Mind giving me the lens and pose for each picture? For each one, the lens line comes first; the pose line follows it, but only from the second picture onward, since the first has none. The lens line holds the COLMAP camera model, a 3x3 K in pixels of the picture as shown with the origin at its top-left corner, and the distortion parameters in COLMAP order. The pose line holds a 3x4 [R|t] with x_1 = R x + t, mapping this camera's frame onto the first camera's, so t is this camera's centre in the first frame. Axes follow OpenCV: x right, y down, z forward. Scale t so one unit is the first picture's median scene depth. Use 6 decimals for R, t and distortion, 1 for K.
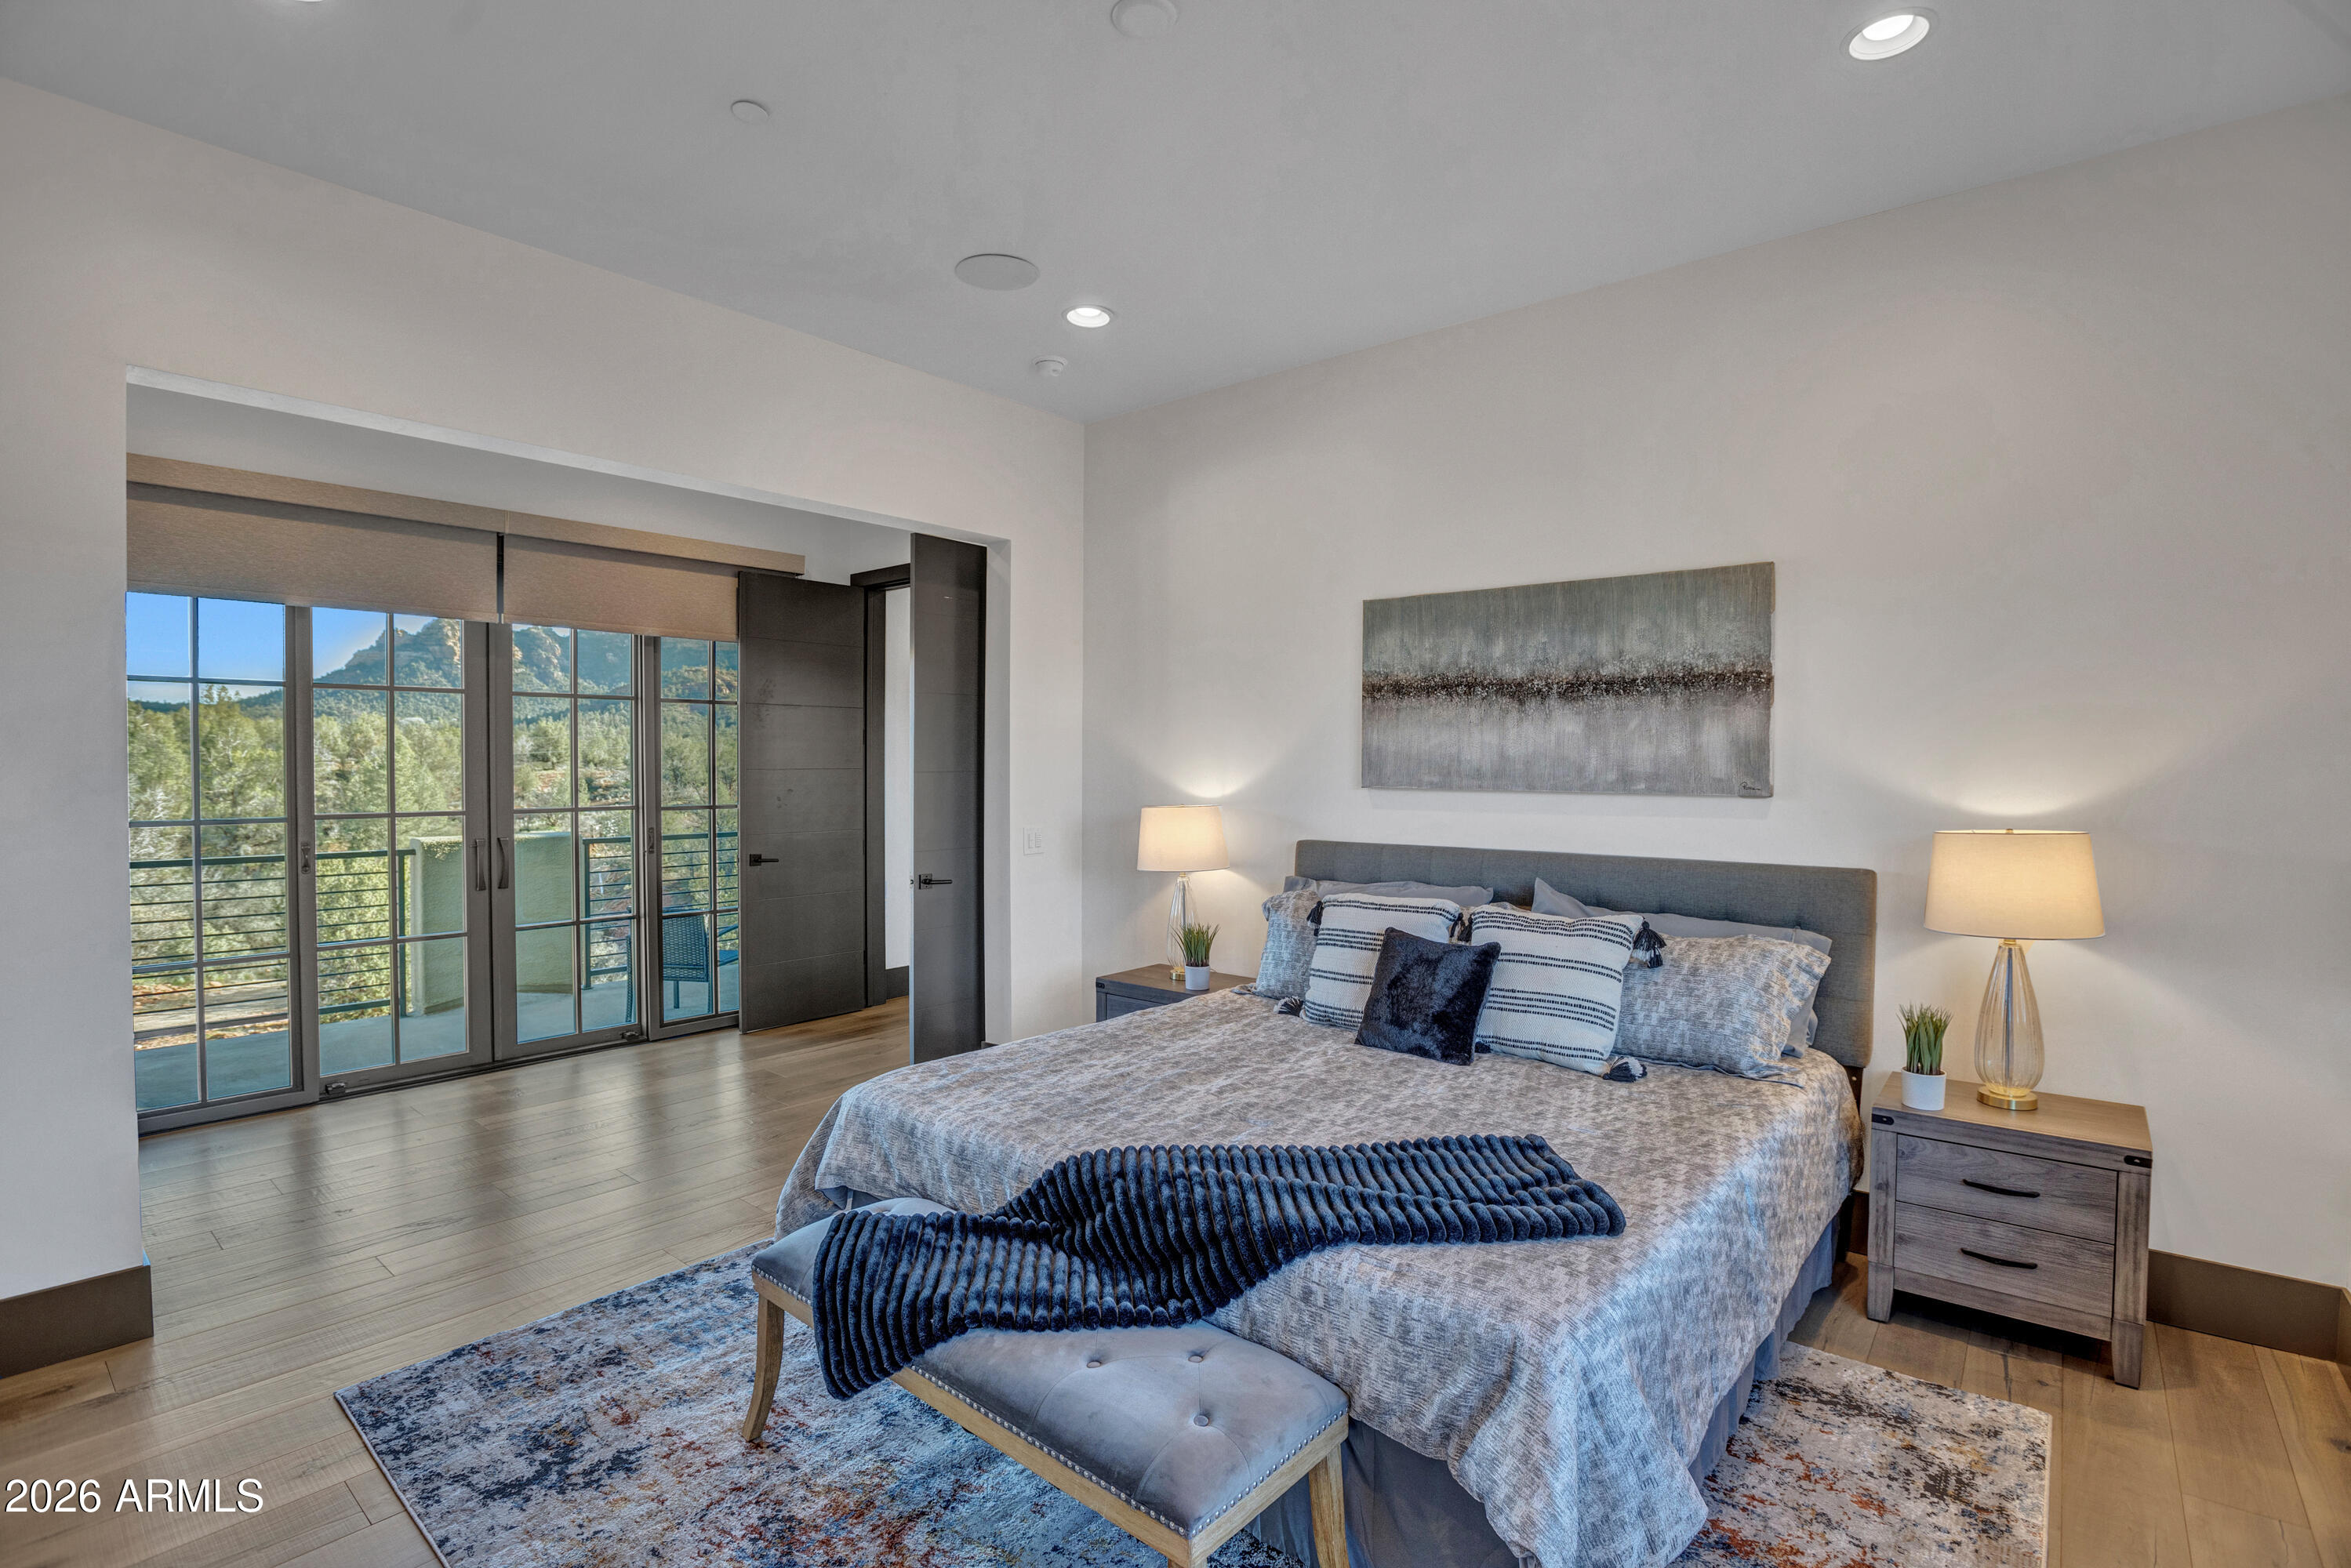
lens RADIAL K [[1108.3, 0, 1169.0], [0, 1108.3, 770.8], [0, 0, 1]] dist [-0.030419, 0.002580]
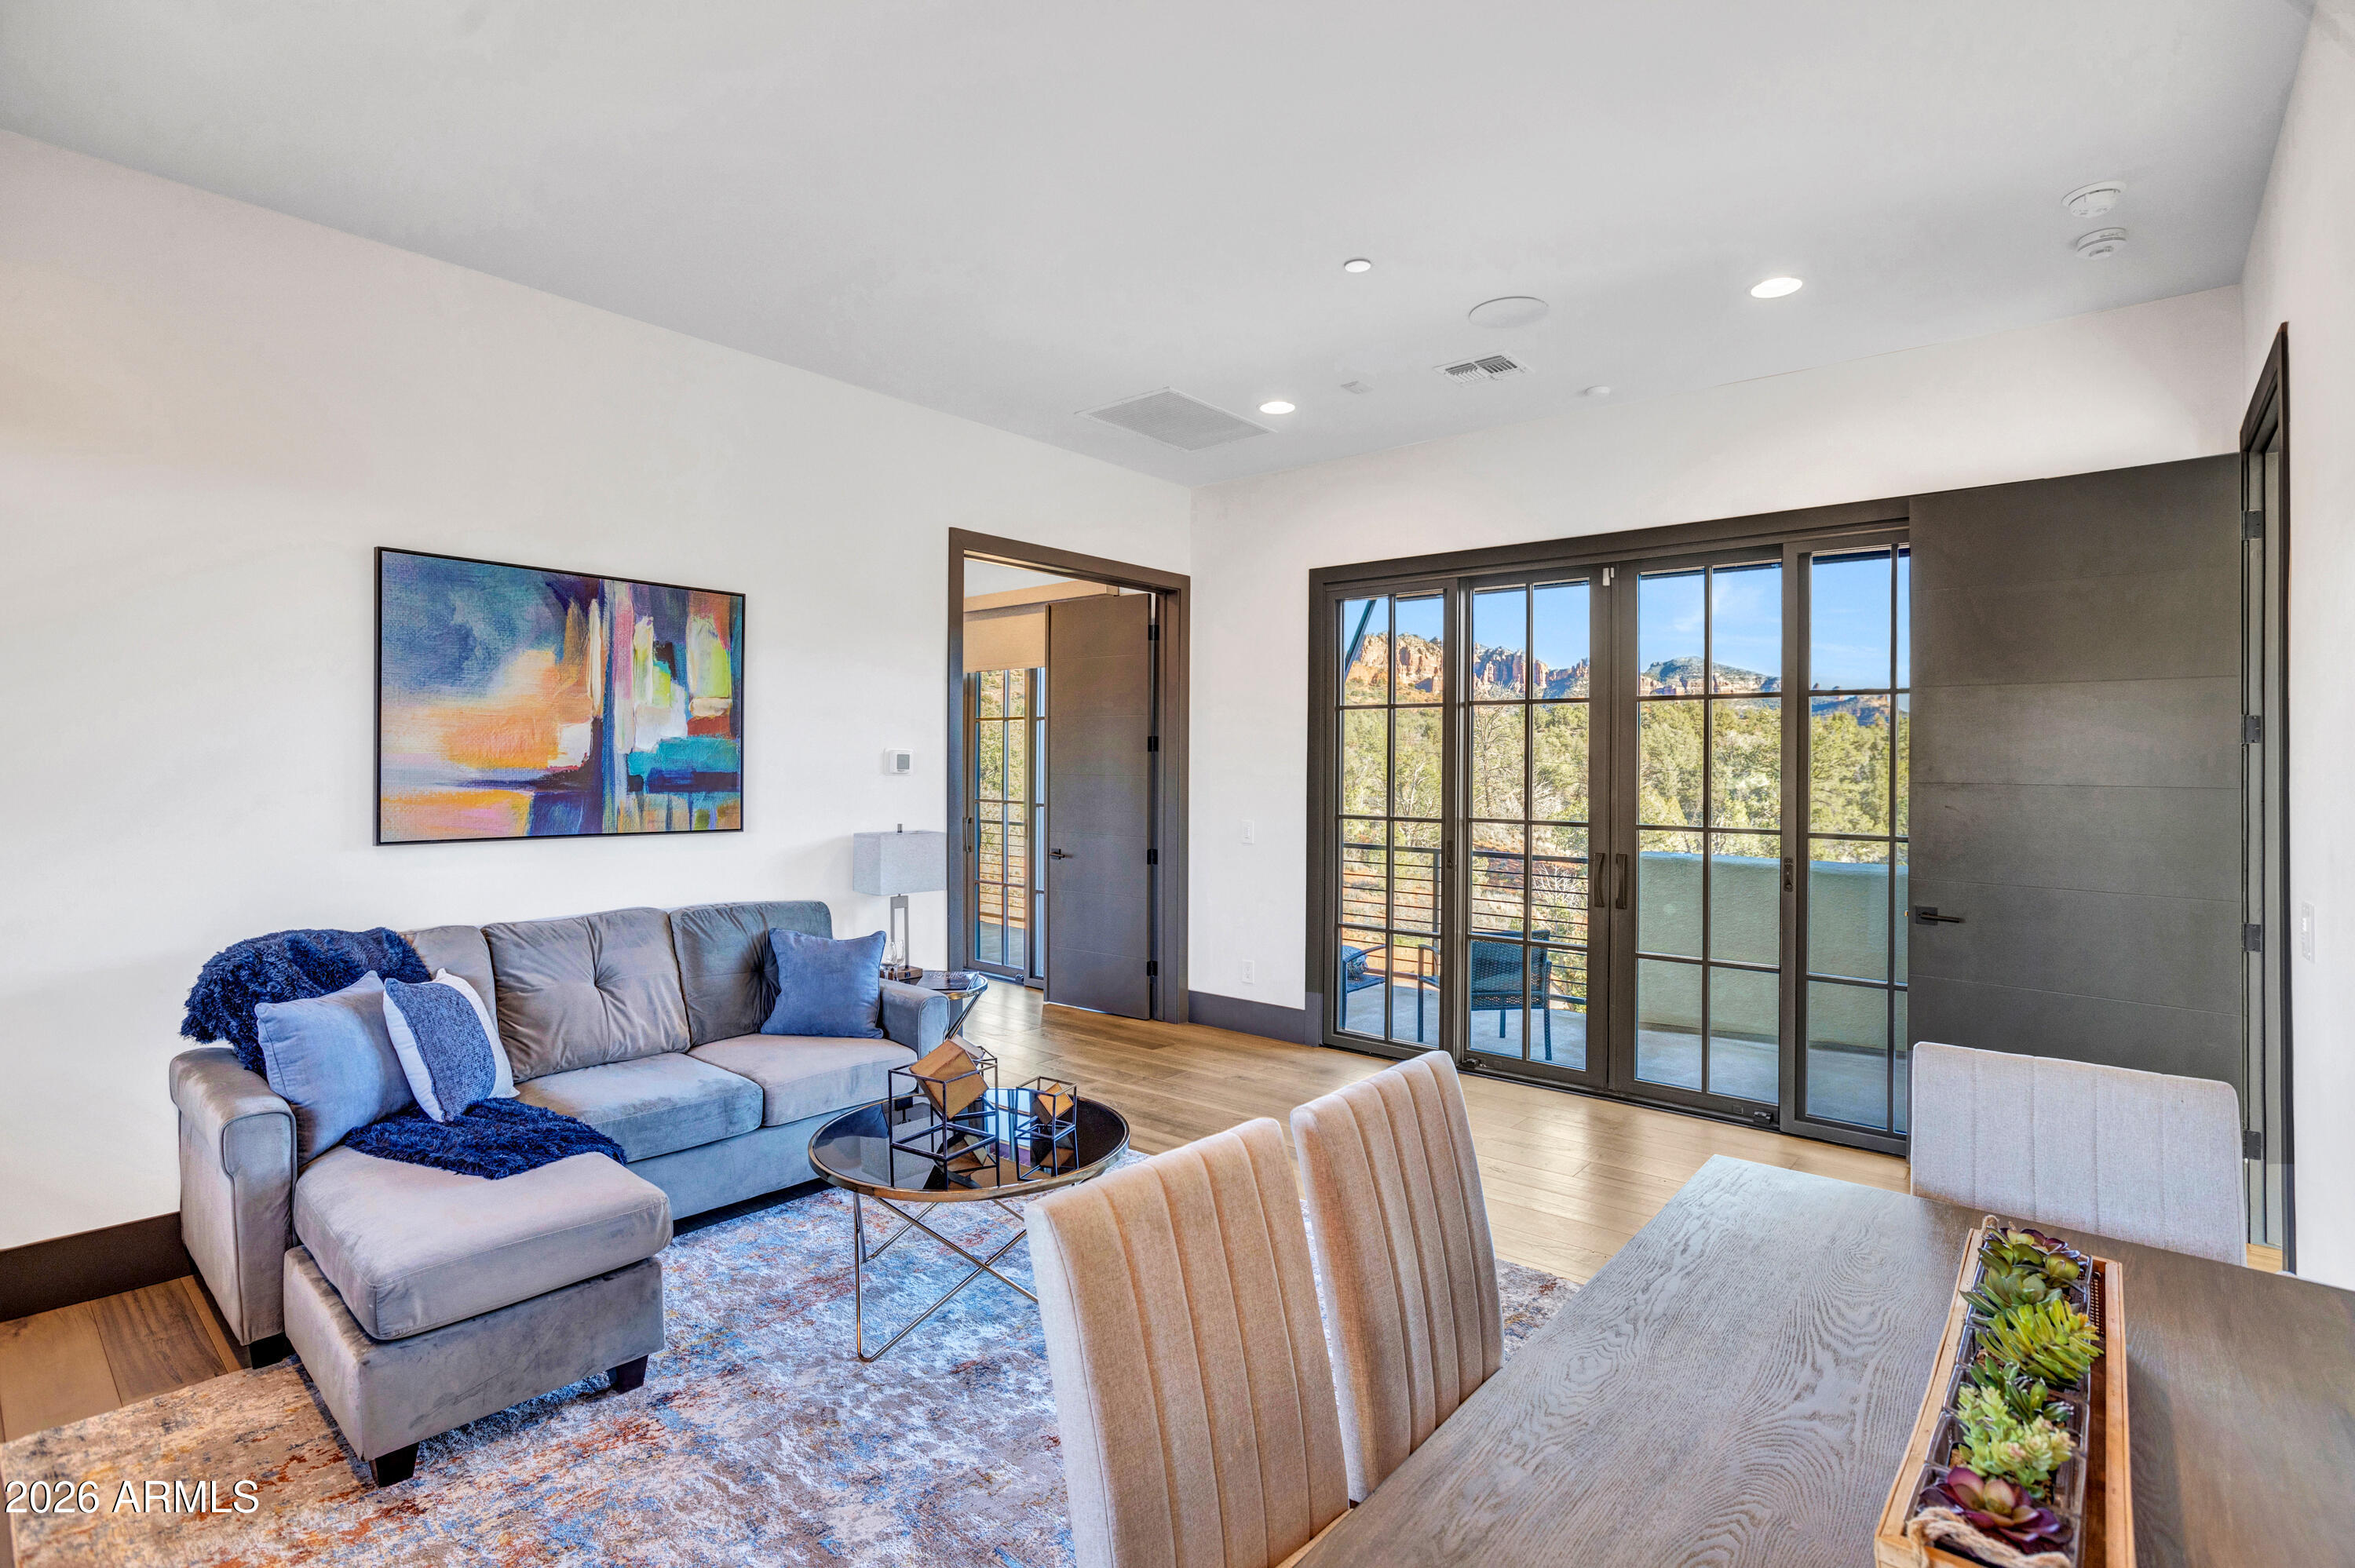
lens RADIAL K [[1110.2, 0, 1163.9], [0, 1110.2, 766.2], [0, 0, 1]] dist [-0.030419, 0.002580]
pose [[-0.027312, -0.006215, -0.999608, 0.438124], [-0.022566, 0.999730, -0.005599, 0.001349], [0.999372, 0.022404, -0.027445, 0.799488]]
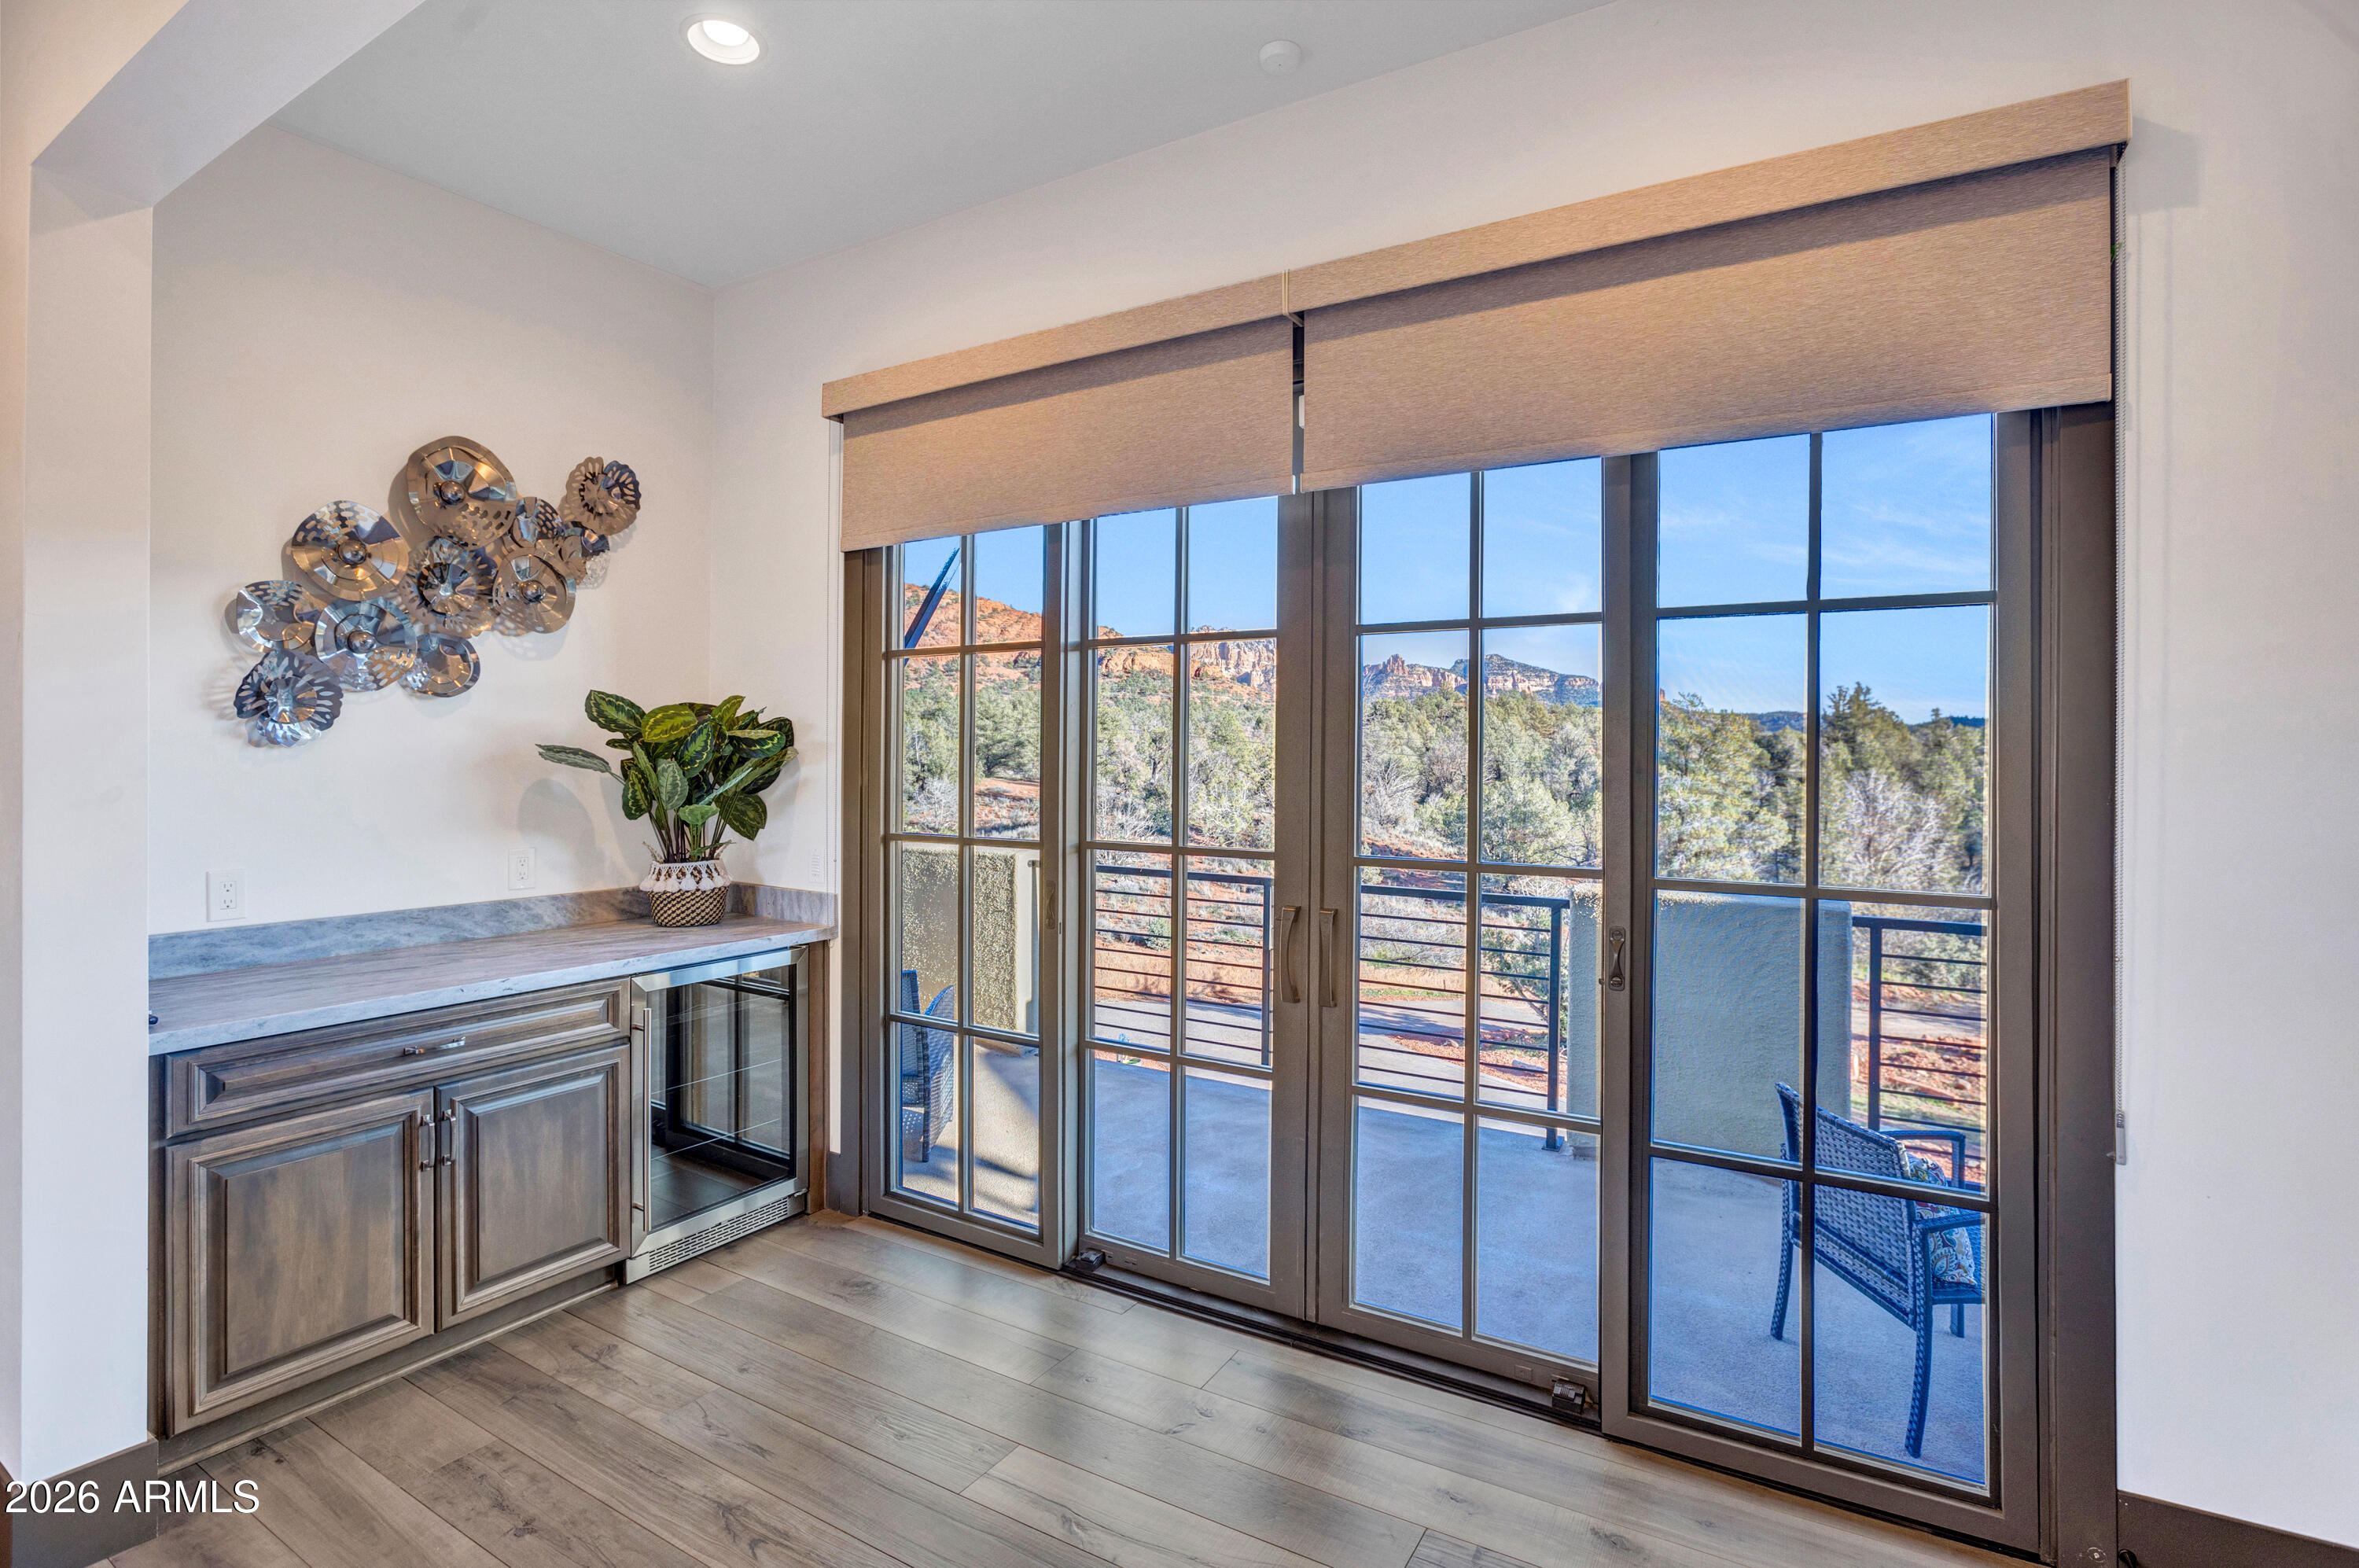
lens RADIAL K [[1112.2, 0, 1168.5], [0, 1112.2, 769.9], [0, 0, 1]] dist [-0.030419, 0.002580]
pose [[0.138924, 0.004579, -0.990292, -0.123029], [-0.022667, 0.999742, 0.001443, -0.004662], [0.990044, 0.022247, 0.138992, 1.071412]]
